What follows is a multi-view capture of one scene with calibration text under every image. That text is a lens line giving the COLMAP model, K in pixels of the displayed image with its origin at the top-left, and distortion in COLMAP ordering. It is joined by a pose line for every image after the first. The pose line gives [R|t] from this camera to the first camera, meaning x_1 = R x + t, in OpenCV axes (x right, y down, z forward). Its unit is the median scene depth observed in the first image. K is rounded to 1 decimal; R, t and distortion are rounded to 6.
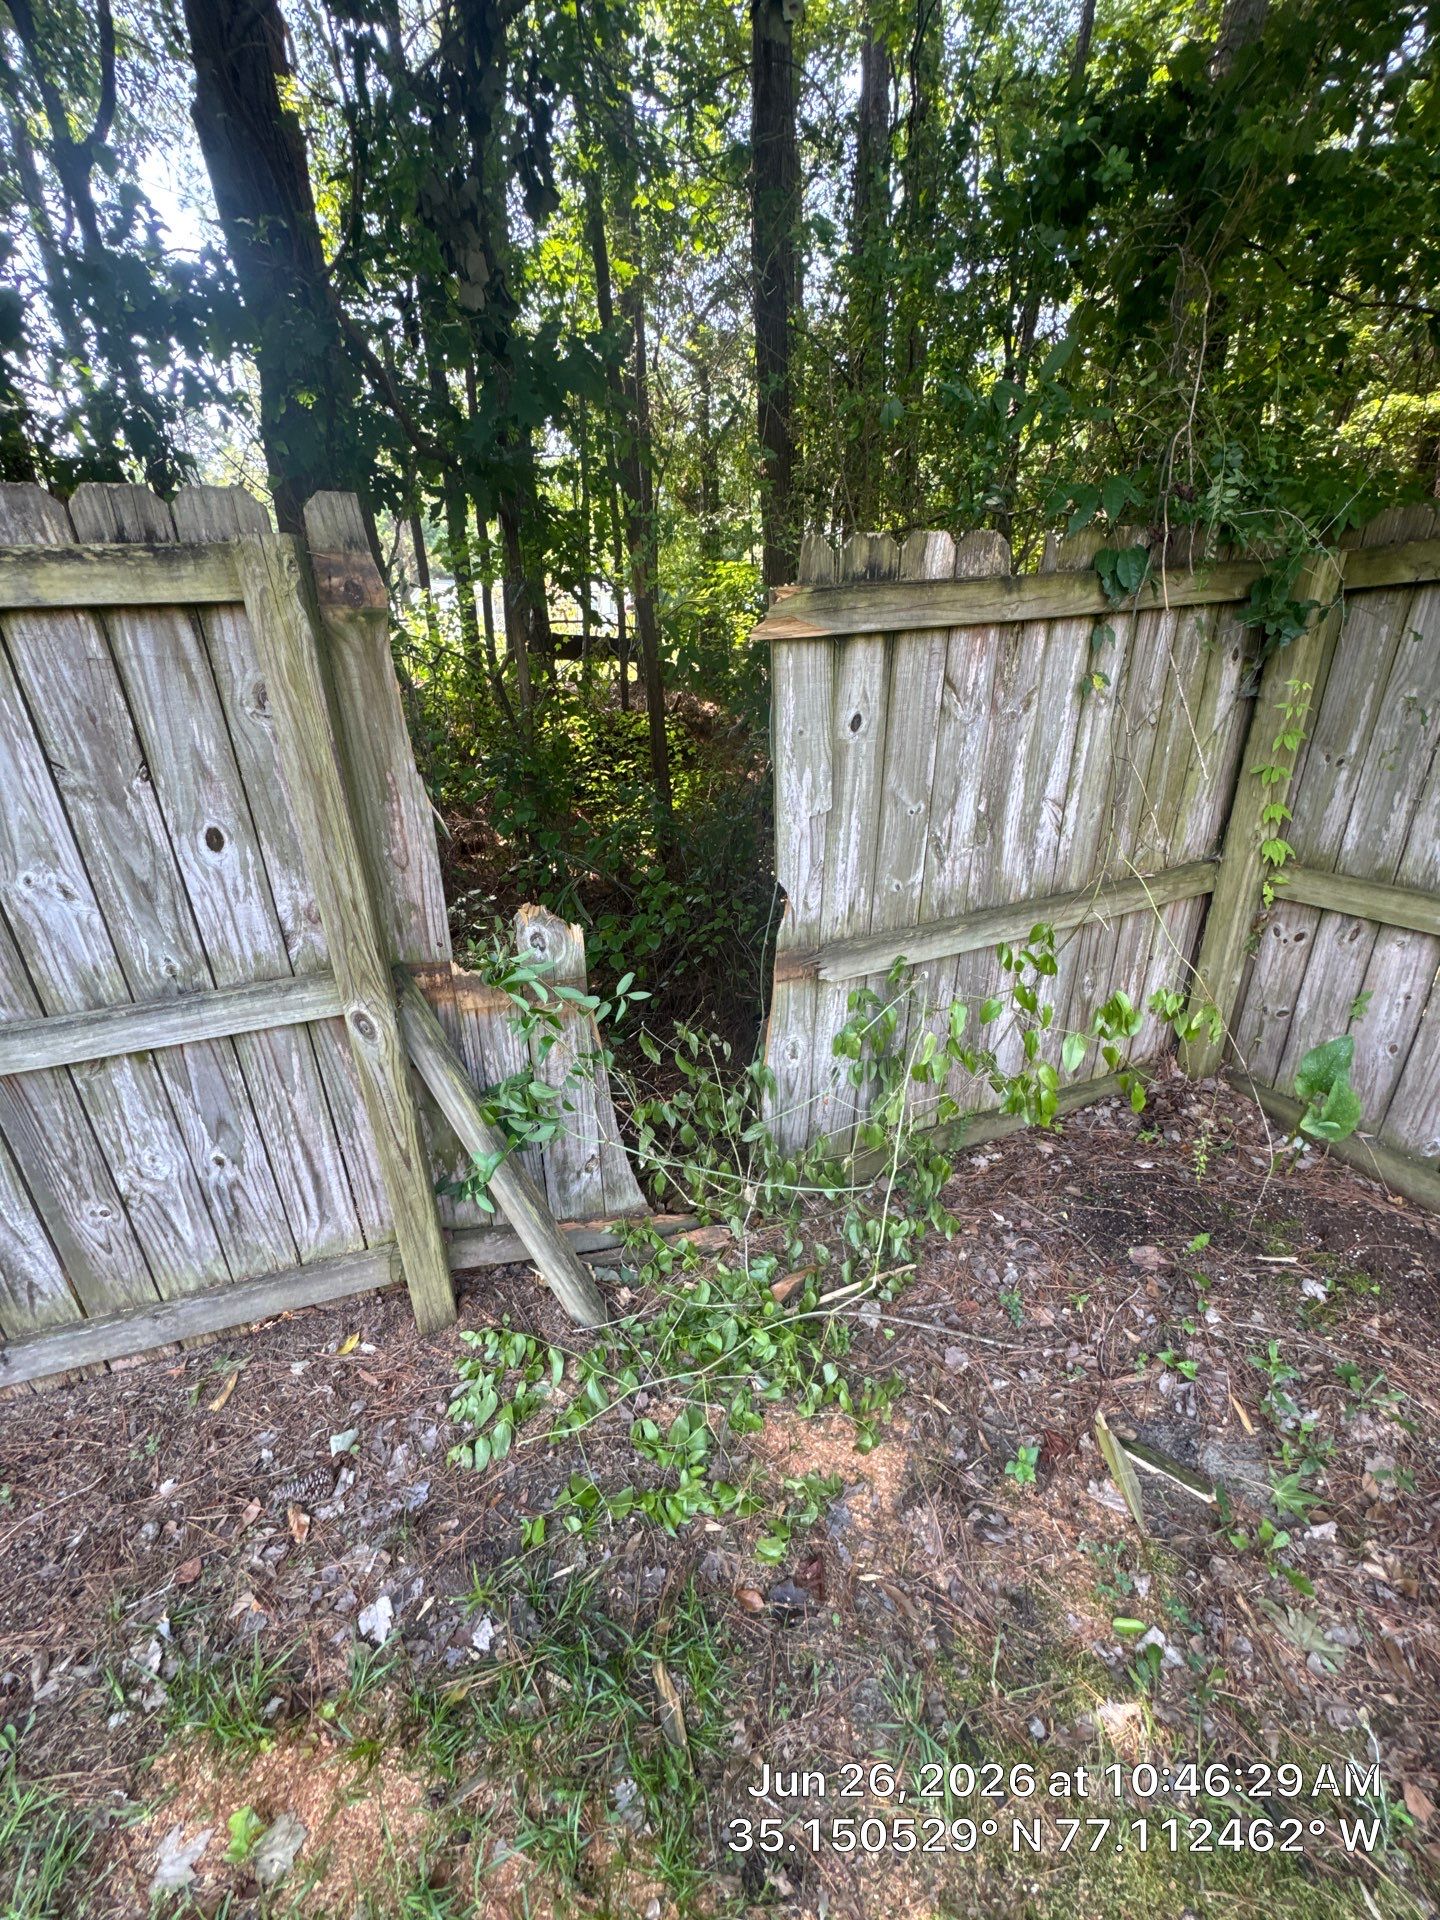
lens RADIAL K [[764.3, 0, 721.1], [0, 764.3, 959.0], [0, 0, 1]] dist [-0.001768, 0.000225]
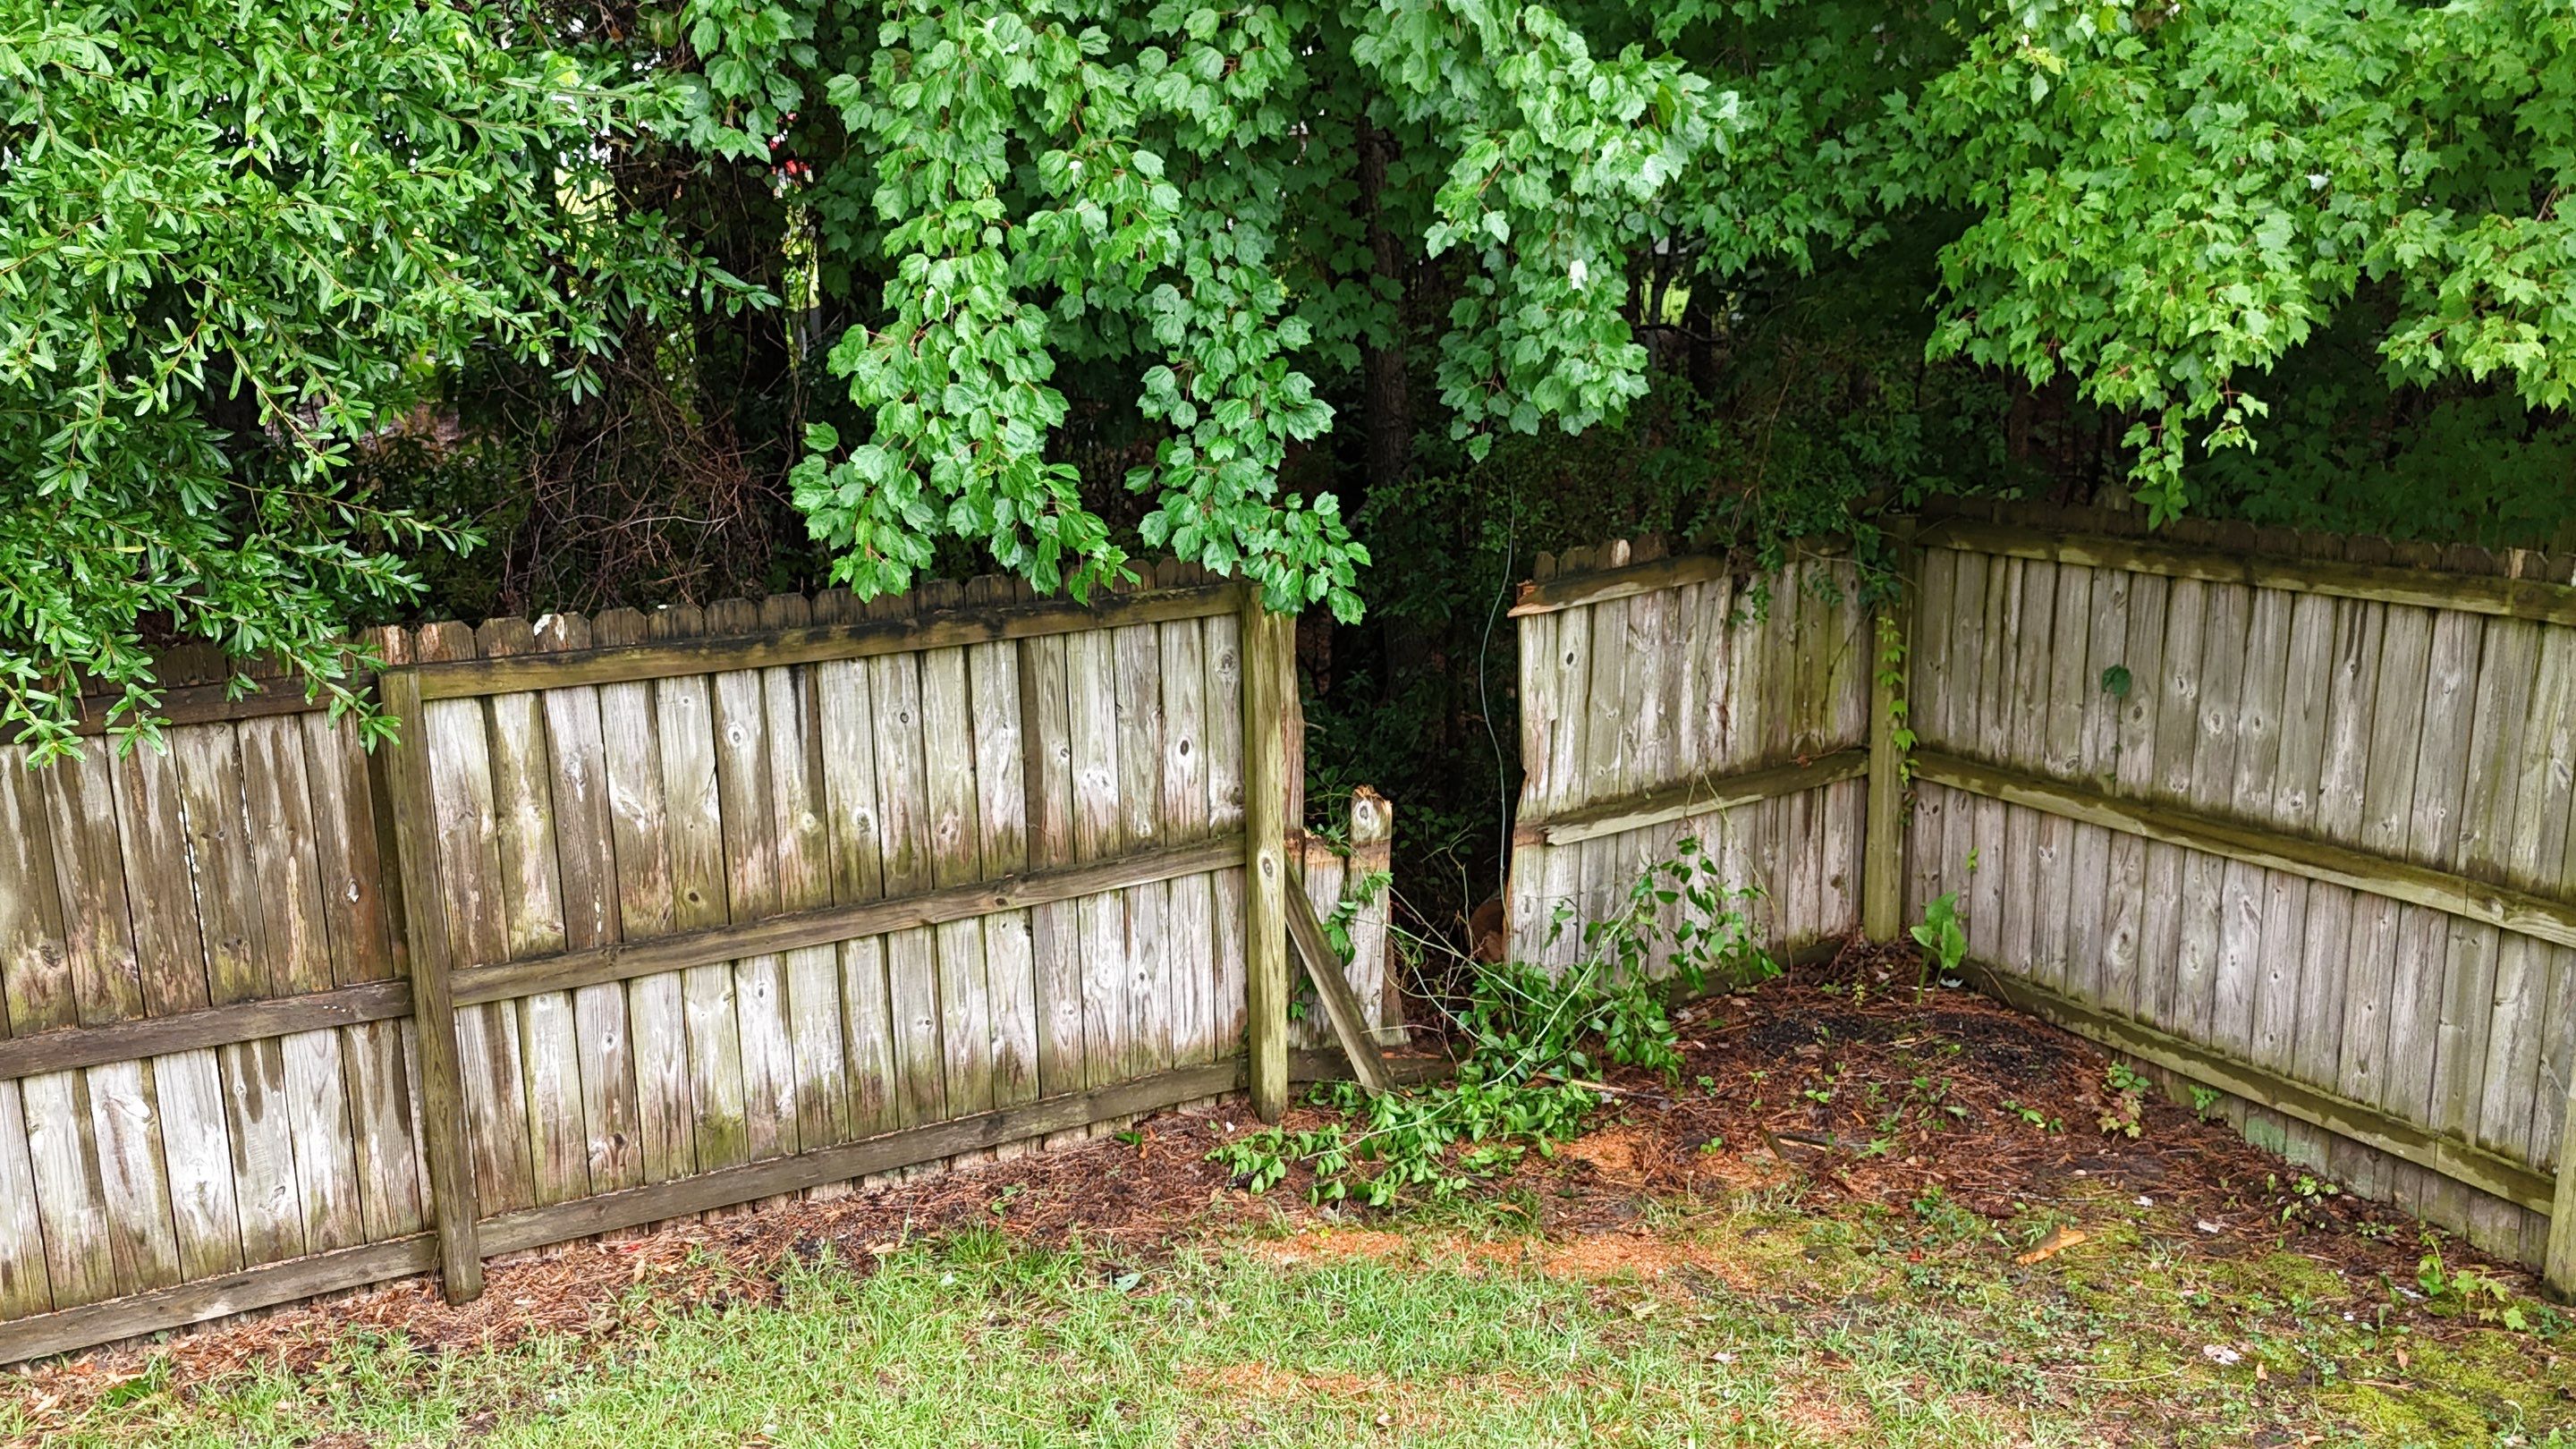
lens RADIAL K [[1924.3, 0, 1288.0], [0, 1924.3, 724.5], [0, 0, 1]] dist [0.008332, 0.001443]
pose [[0.994889, -0.021637, 0.098629, -0.657150], [0.036340, 0.988046, -0.149815, 0.313240], [-0.094208, 0.152634, 0.983782, -2.305217]]
